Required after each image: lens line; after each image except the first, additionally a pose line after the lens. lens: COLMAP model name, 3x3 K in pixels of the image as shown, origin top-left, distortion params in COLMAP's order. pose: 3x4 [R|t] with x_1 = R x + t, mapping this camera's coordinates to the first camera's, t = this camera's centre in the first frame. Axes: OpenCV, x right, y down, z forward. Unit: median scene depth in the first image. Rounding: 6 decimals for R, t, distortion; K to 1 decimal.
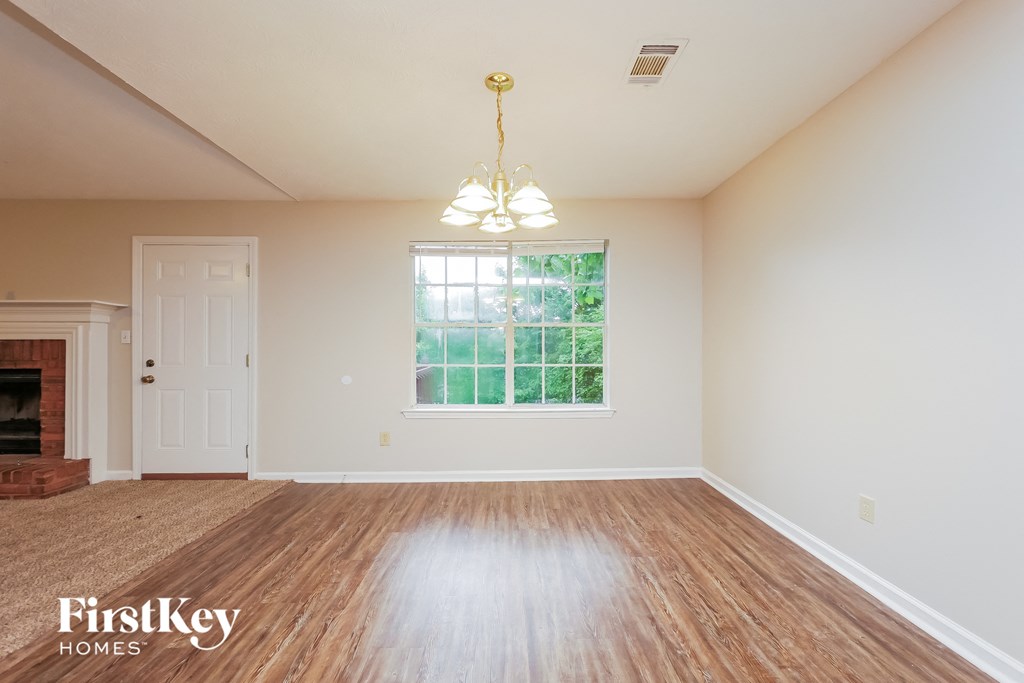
lens RADIAL K [[429.5, 0, 509.6], [0, 429.5, 340.2], [0, 0, 1]] dist [-0.003124, 0.000019]
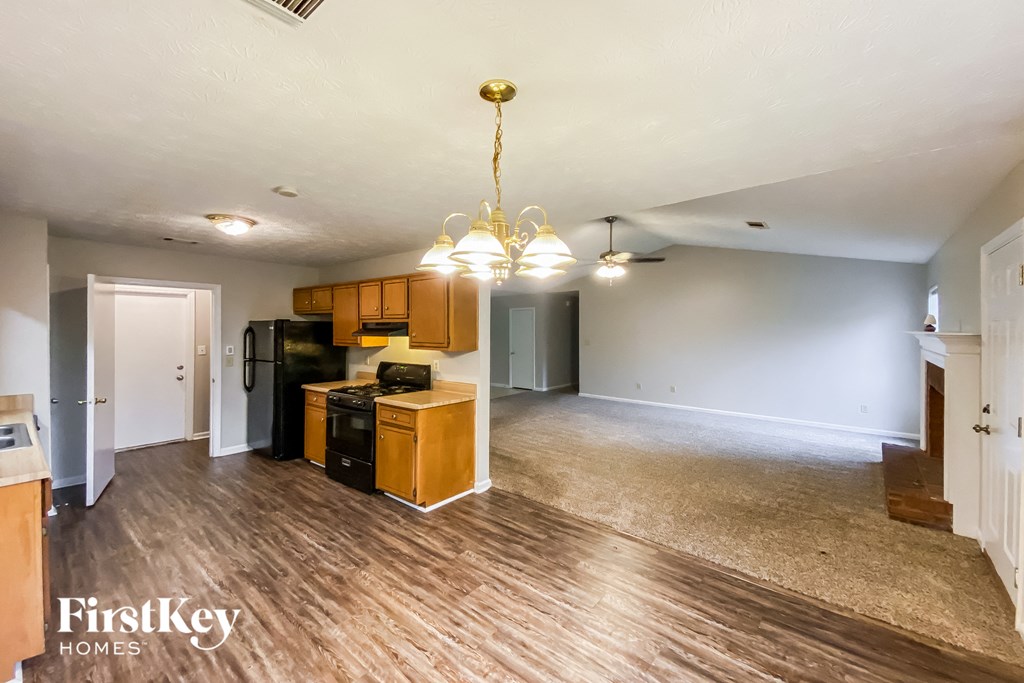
lens RADIAL K [[429.5, 0, 509.9], [0, 429.5, 334.8], [0, 0, 1]] dist [-0.003124, 0.000019]
pose [[-0.672493, 0.008315, -0.740057, 0.429575], [0.010978, 0.999939, 0.001259, -0.127932], [0.740022, -0.007278, -0.672543, 1.282220]]
